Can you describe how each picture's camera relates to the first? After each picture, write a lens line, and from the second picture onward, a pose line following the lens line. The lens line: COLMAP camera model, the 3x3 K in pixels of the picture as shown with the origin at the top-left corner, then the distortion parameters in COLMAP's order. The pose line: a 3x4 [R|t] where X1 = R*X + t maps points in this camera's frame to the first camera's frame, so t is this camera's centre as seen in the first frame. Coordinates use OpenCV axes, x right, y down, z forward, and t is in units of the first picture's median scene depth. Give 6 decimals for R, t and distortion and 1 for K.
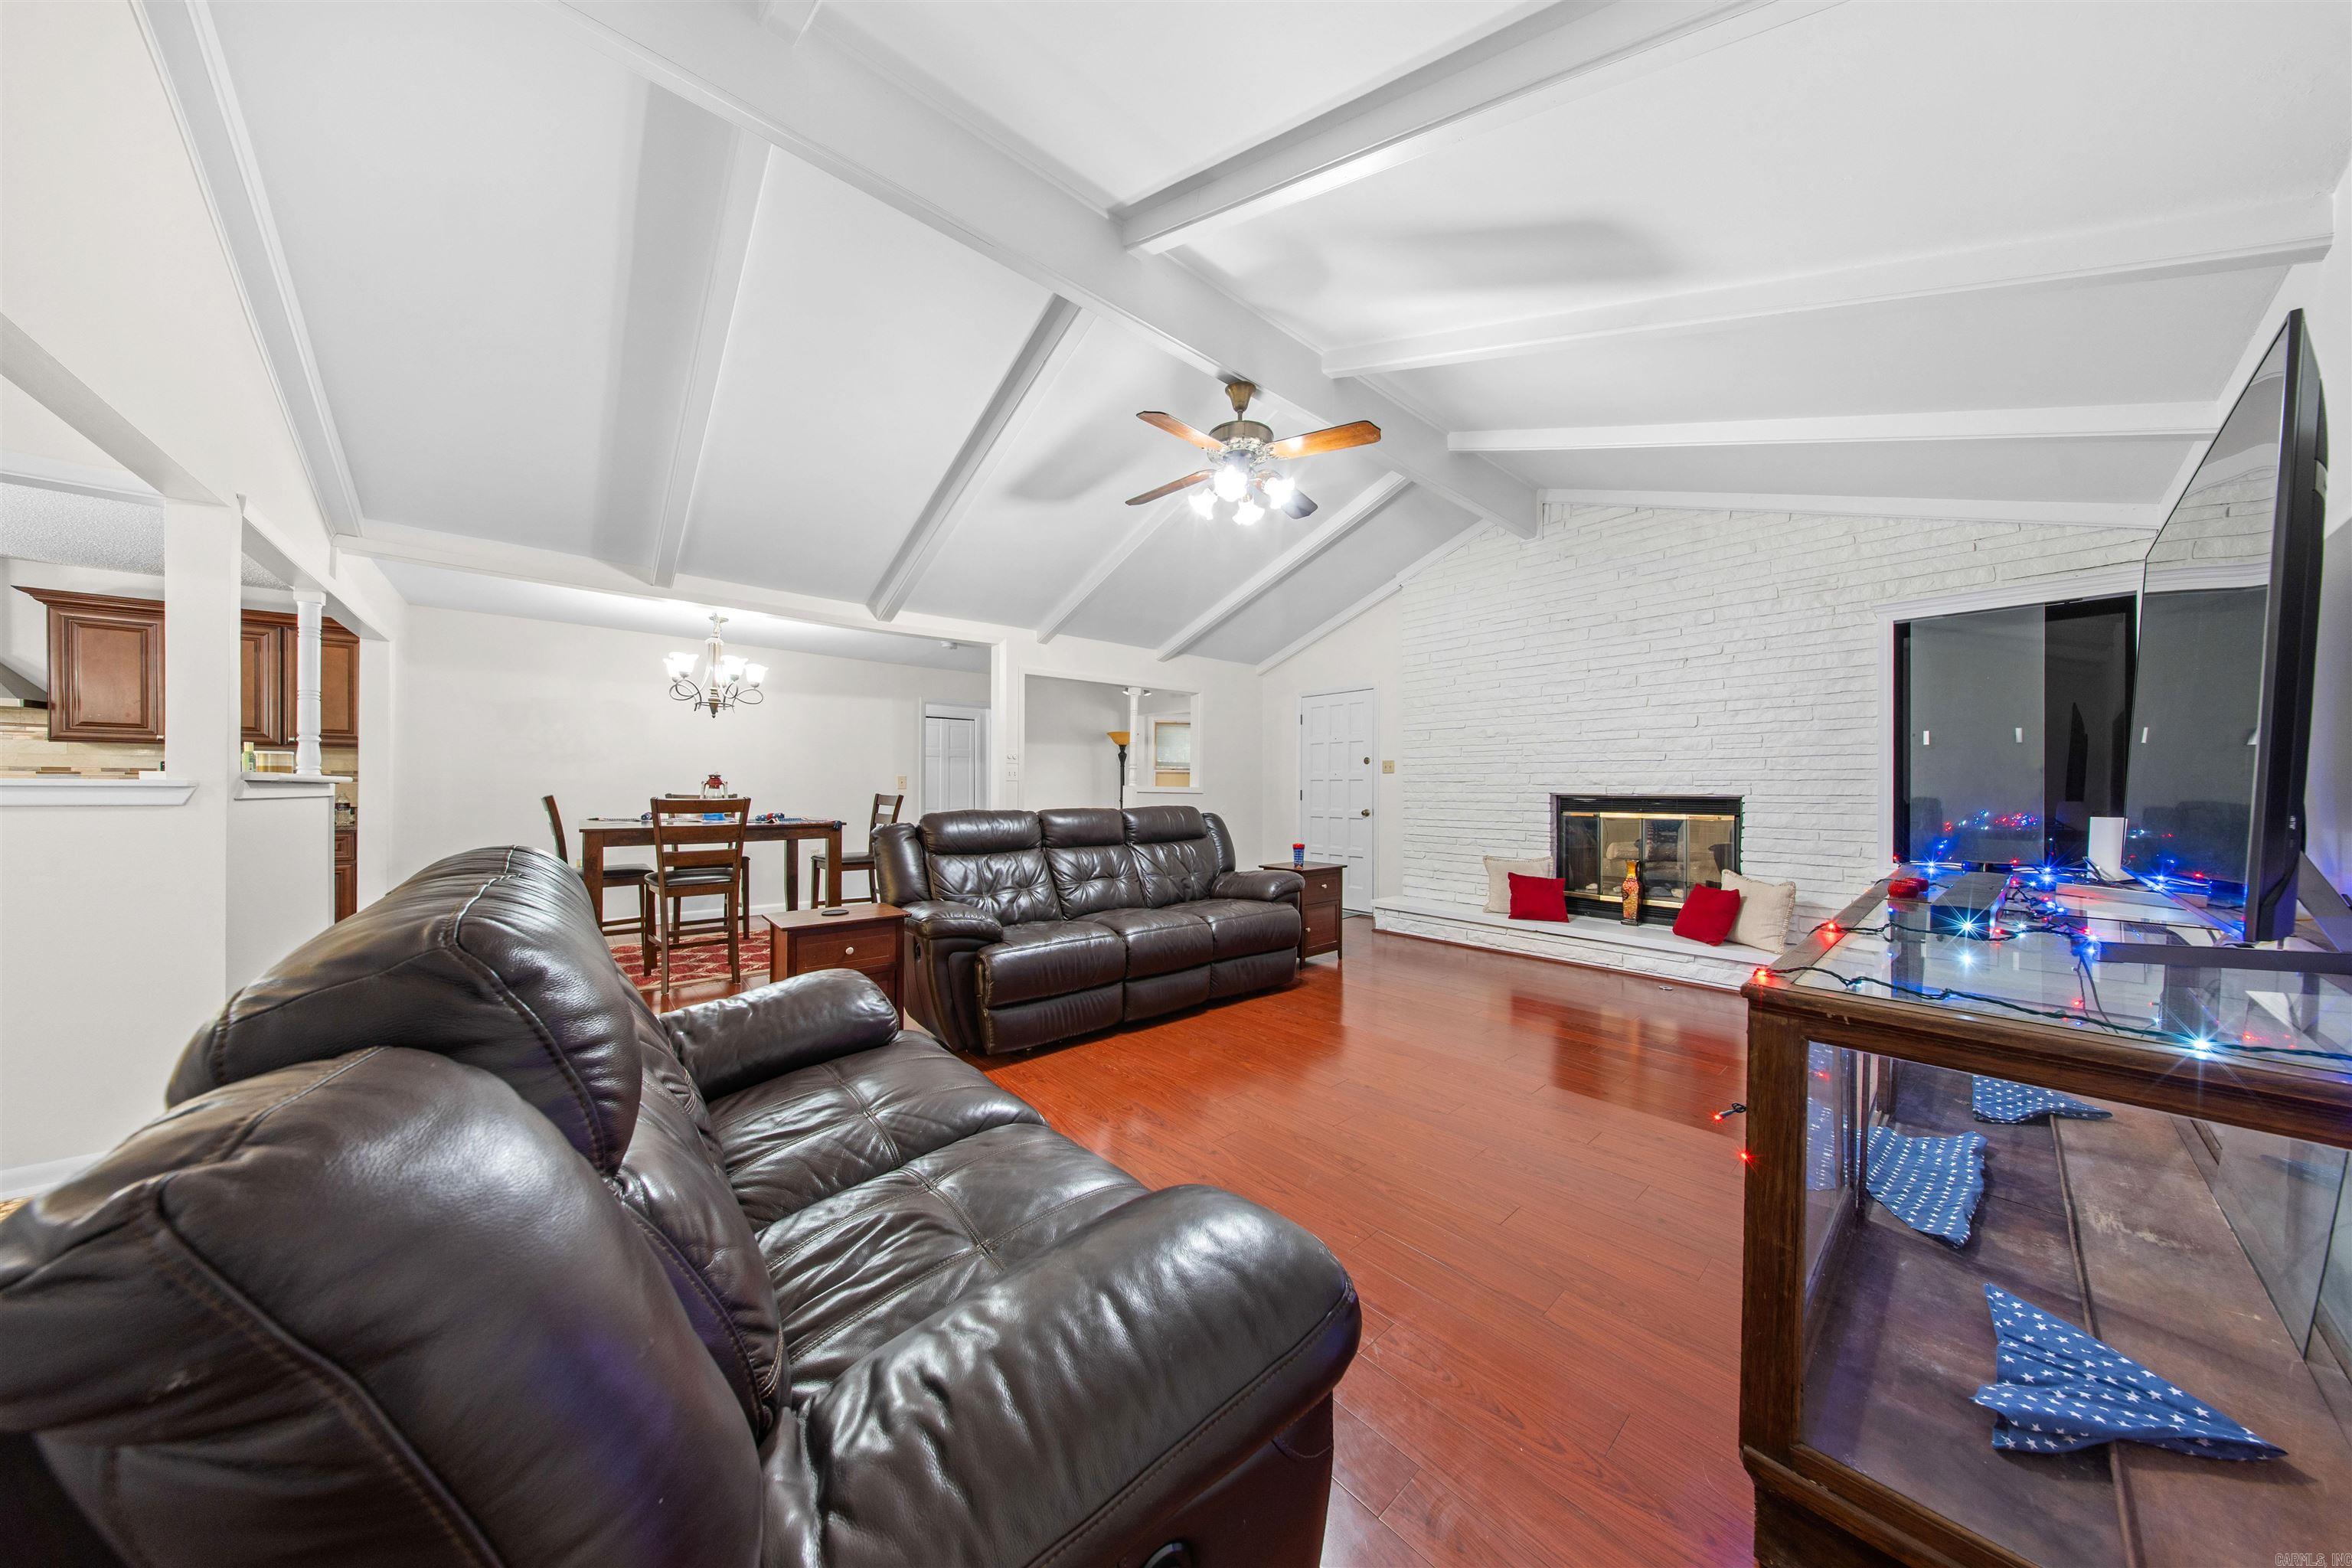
lens RADIAL K [[712.8, 0, 1180.1], [0, 712.8, 773.2], [0, 0, 1]] dist [0.006118, -0.002146]
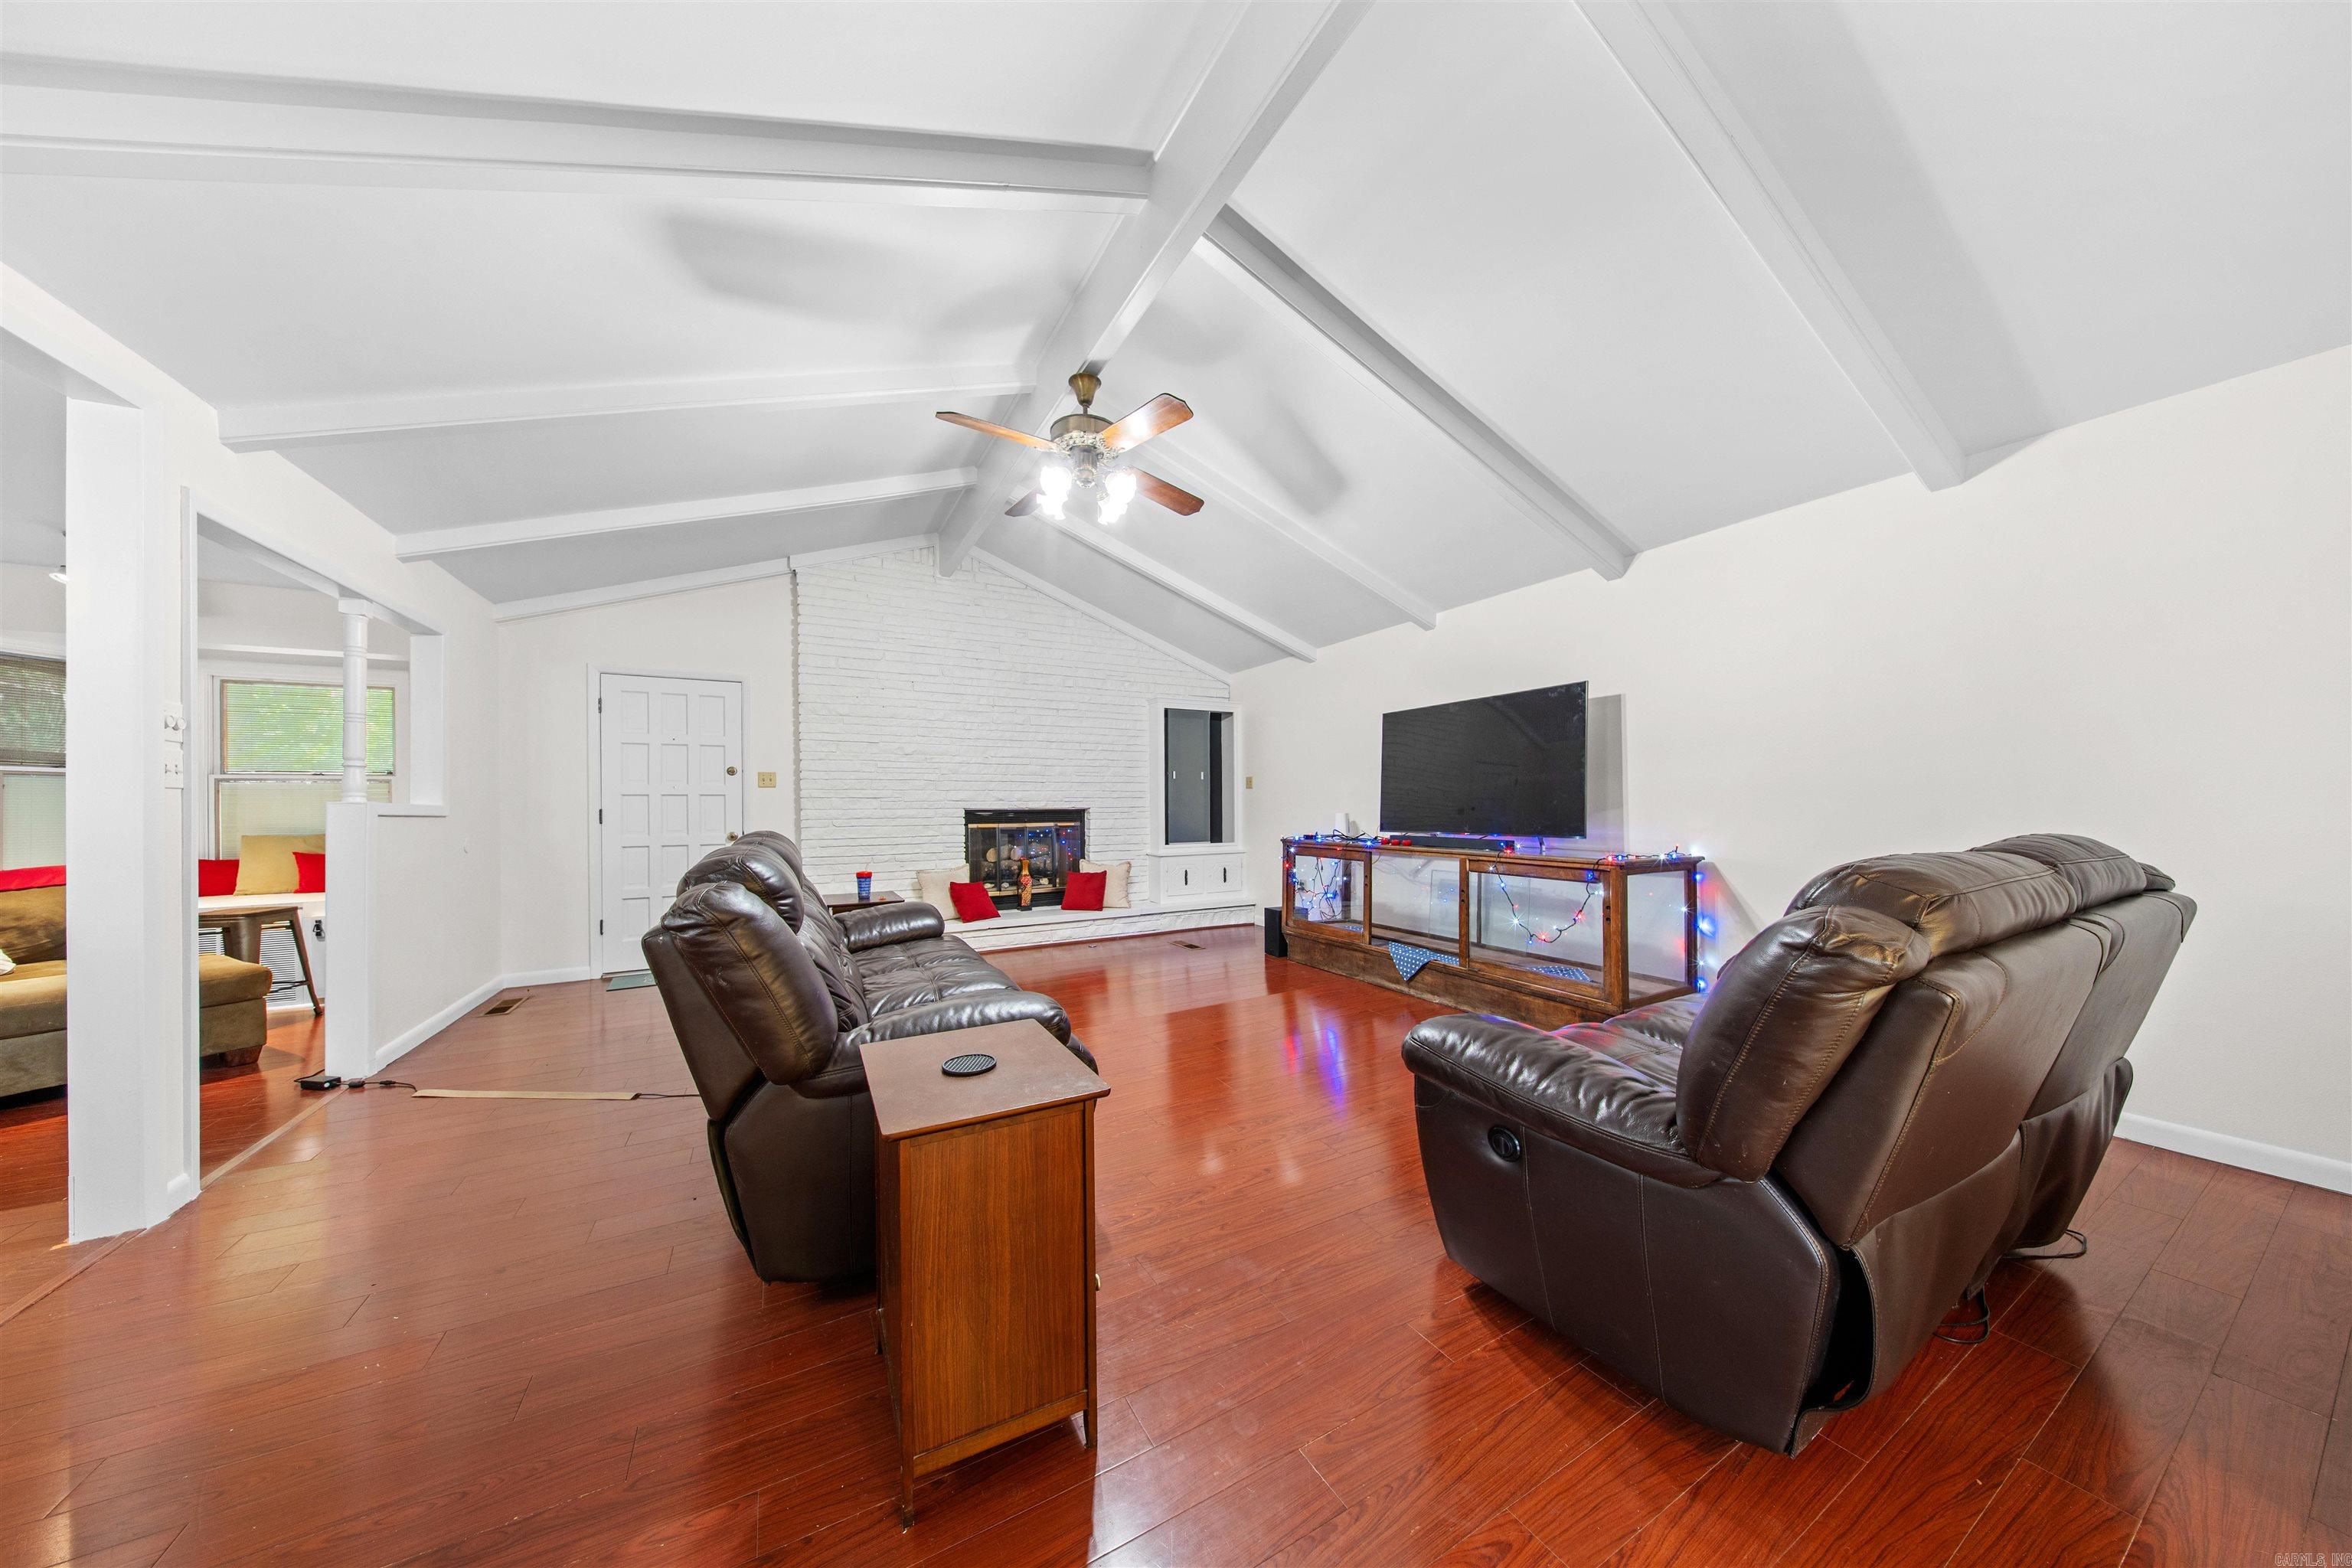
lens RADIAL K [[712.8, 0, 1180.1], [0, 712.8, 773.2], [0, 0, 1]] dist [0.006118, -0.002146]
pose [[0.207215, 0.039331, 0.977504, -0.555377], [-0.012279, 0.999217, -0.037602, 0.011624], [-0.978218, -0.004212, 0.207536, 0.460755]]
